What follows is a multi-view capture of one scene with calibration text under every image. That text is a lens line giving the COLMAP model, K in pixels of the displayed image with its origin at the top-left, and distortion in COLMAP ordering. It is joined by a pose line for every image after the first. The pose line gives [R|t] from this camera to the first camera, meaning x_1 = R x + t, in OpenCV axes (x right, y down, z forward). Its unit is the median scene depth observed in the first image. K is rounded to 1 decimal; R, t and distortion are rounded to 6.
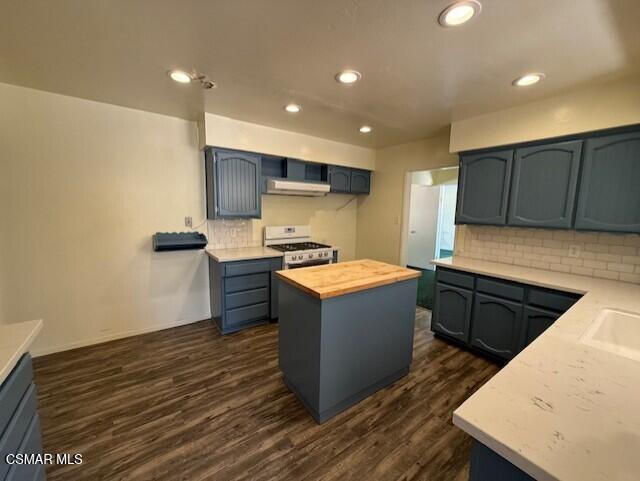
lens RADIAL K [[257.2, 0, 317.9], [0, 257.2, 241.7], [0, 0, 1]] dist [0.003020, -0.000435]
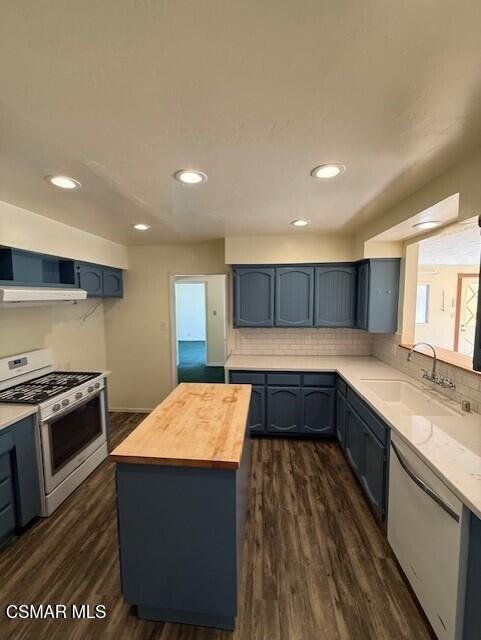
lens RADIAL K [[257.2, 0, 240.9], [0, 257.2, 320.2], [0, 0, 1]] dist [0.003020, -0.000435]
pose [[0.658056, -0.095468, 0.746893, -0.318521], [0.120687, 0.992478, 0.020527, -0.142956], [-0.743234, 0.076632, 0.664628, 0.286087]]
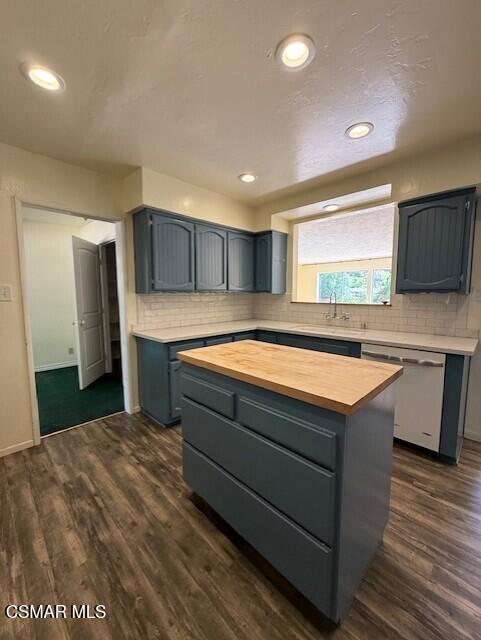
lens RADIAL K [[257.2, 0, 240.9], [0, 257.2, 320.2], [0, 0, 1]] dist [0.003020, -0.000435]
pose [[-0.161908, -0.123737, 0.979017, -0.422251], [0.124948, 0.981552, 0.144722, -0.077002], [-0.978863, 0.145758, -0.143461, 0.993687]]
